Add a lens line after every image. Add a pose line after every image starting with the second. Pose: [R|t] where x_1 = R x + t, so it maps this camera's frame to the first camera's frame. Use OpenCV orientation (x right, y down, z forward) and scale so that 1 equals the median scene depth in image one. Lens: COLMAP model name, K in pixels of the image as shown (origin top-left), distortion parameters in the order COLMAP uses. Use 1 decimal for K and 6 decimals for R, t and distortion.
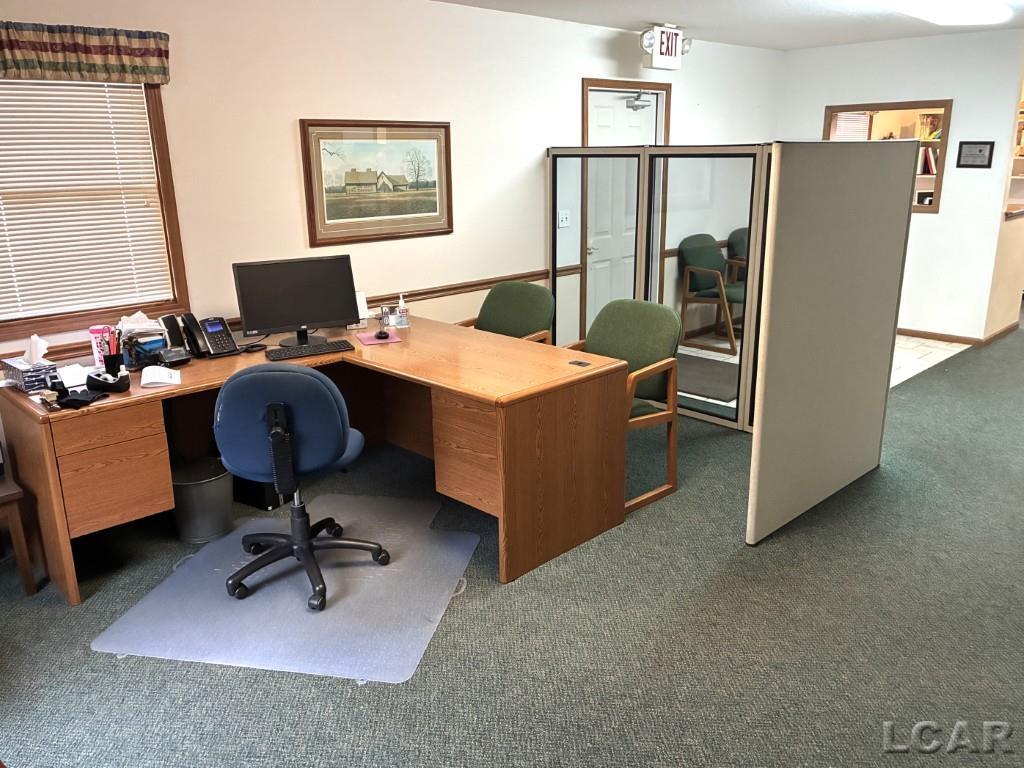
lens RADIAL K [[790.6, 0, 493.1], [0, 790.6, 377.6], [0, 0, 1]] dist [0.053255, -0.072838]
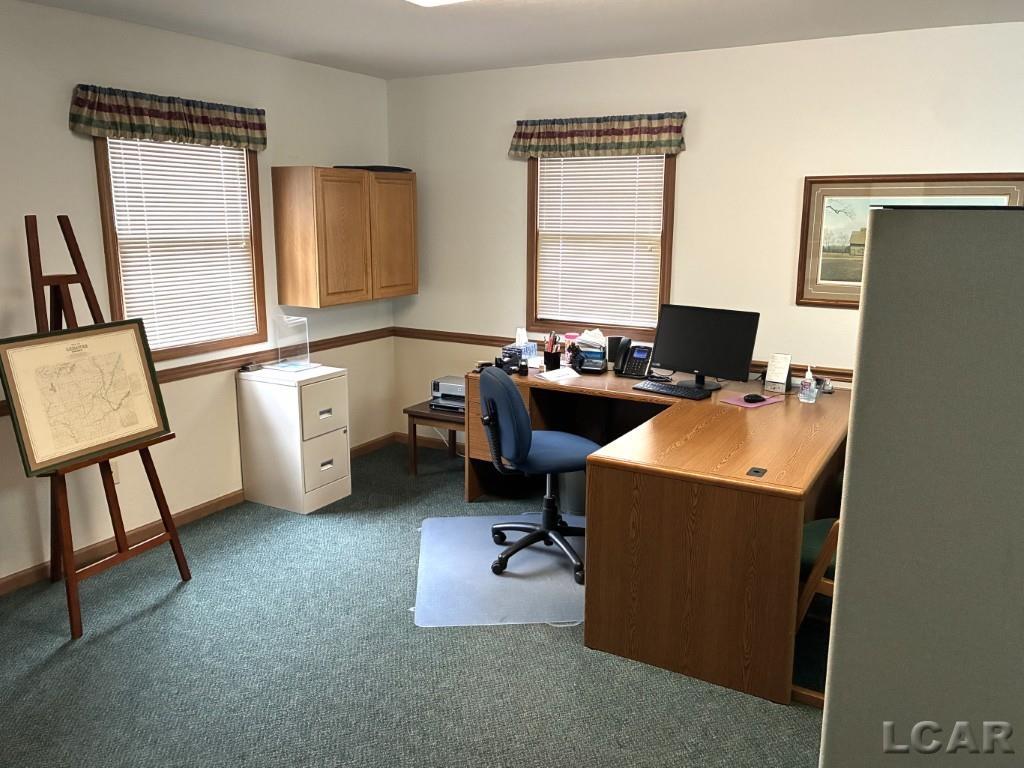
lens RADIAL K [[790.6, 0, 542.2], [0, 790.6, 383.4], [0, 0, 1]] dist [0.053255, -0.072838]
pose [[0.293656, 0.217230, -0.930901, 0.744835], [-0.272469, 0.952460, 0.136309, -0.147670], [0.916257, 0.213614, 0.338884, 0.490893]]
